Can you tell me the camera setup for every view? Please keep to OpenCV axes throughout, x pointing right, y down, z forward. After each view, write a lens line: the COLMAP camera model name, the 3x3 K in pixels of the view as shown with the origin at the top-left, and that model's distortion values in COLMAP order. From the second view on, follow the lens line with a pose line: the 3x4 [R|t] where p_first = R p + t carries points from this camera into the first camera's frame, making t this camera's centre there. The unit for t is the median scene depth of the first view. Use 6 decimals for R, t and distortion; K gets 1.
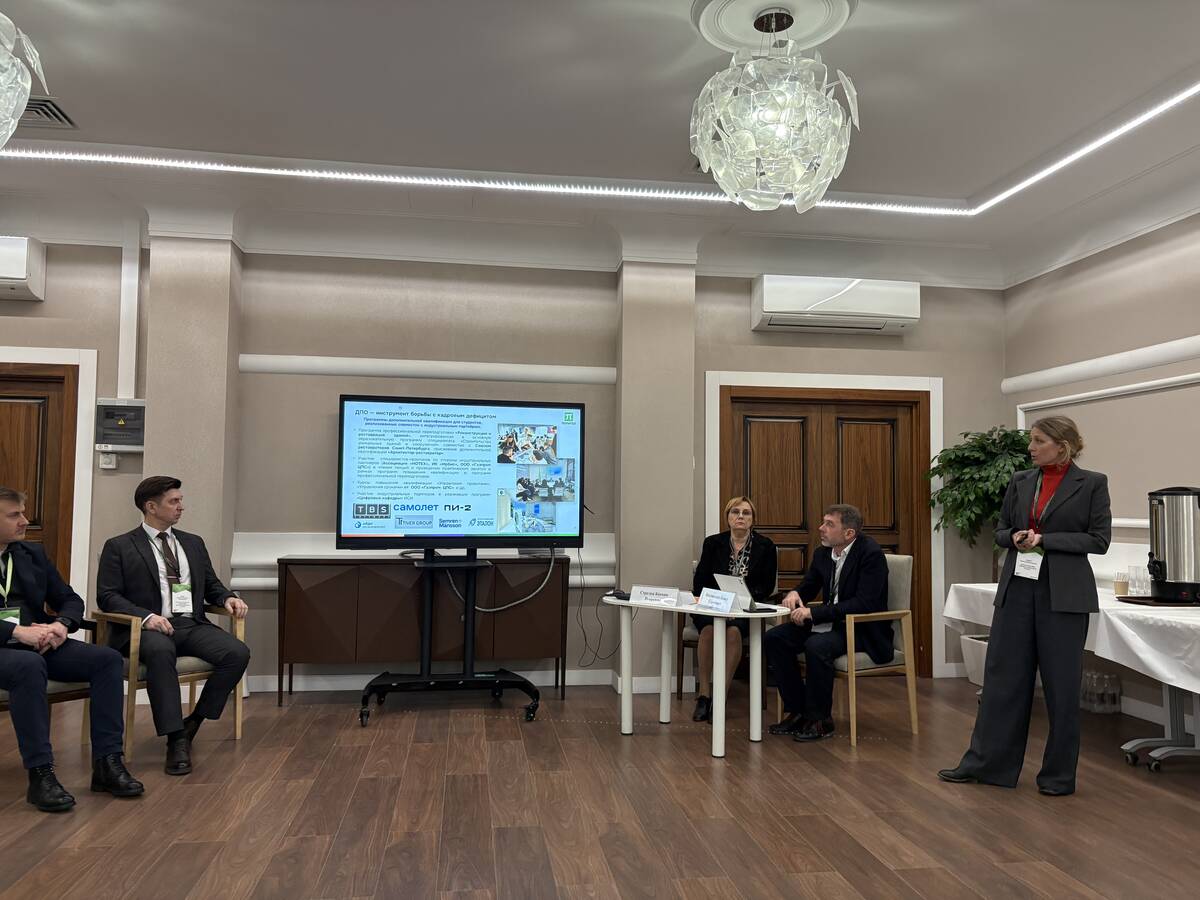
lens RADIAL K [[908.4, 0, 600.0], [0, 908.4, 450.0], [0, 0, 1]] dist [0.047330, -0.053488]
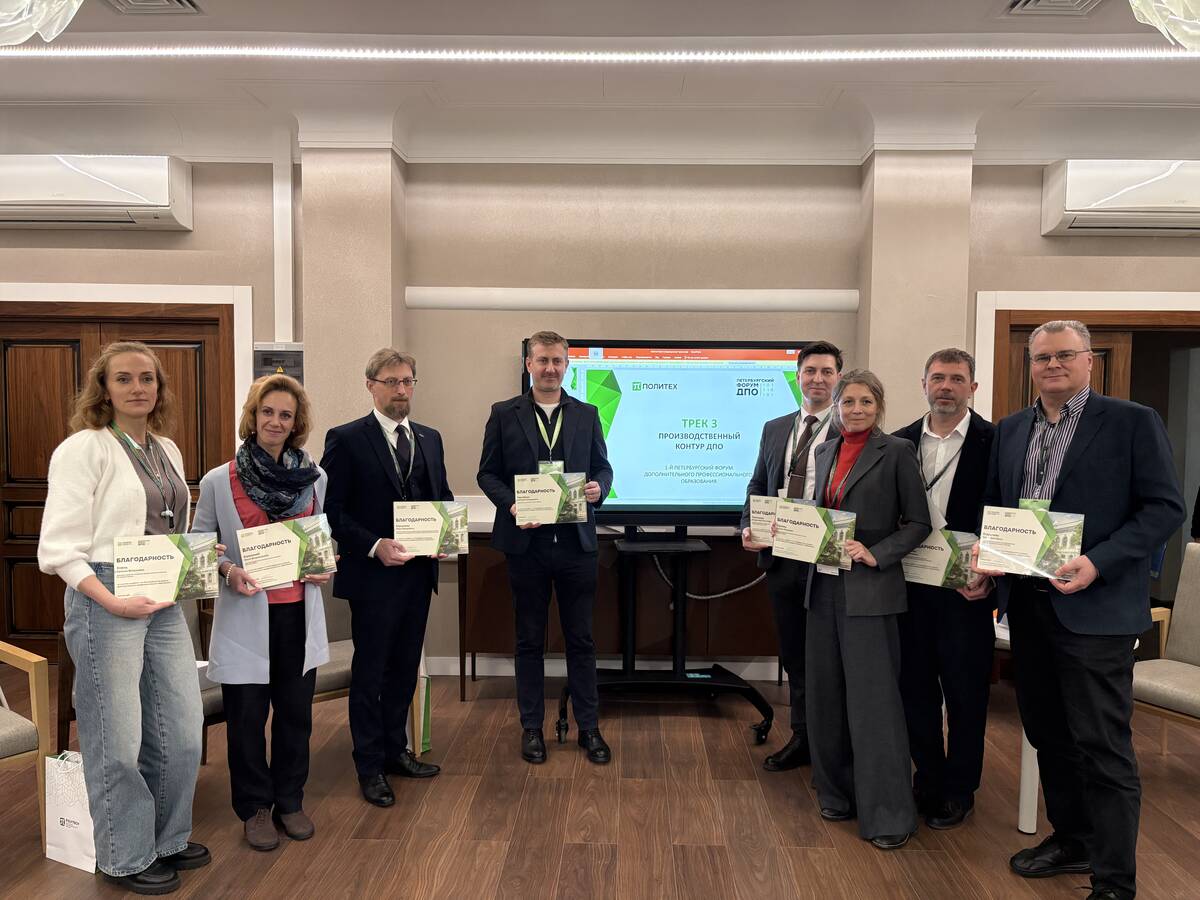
lens RADIAL K [[908.4, 0, 600.0], [0, 908.4, 450.0], [0, 0, 1]] dist [0.047330, -0.053488]
pose [[0.984520, 0.008705, -0.175058, -0.075210], [0.009447, 0.994679, 0.102593, -0.043715], [0.175019, -0.102659, 0.979198, 0.208093]]
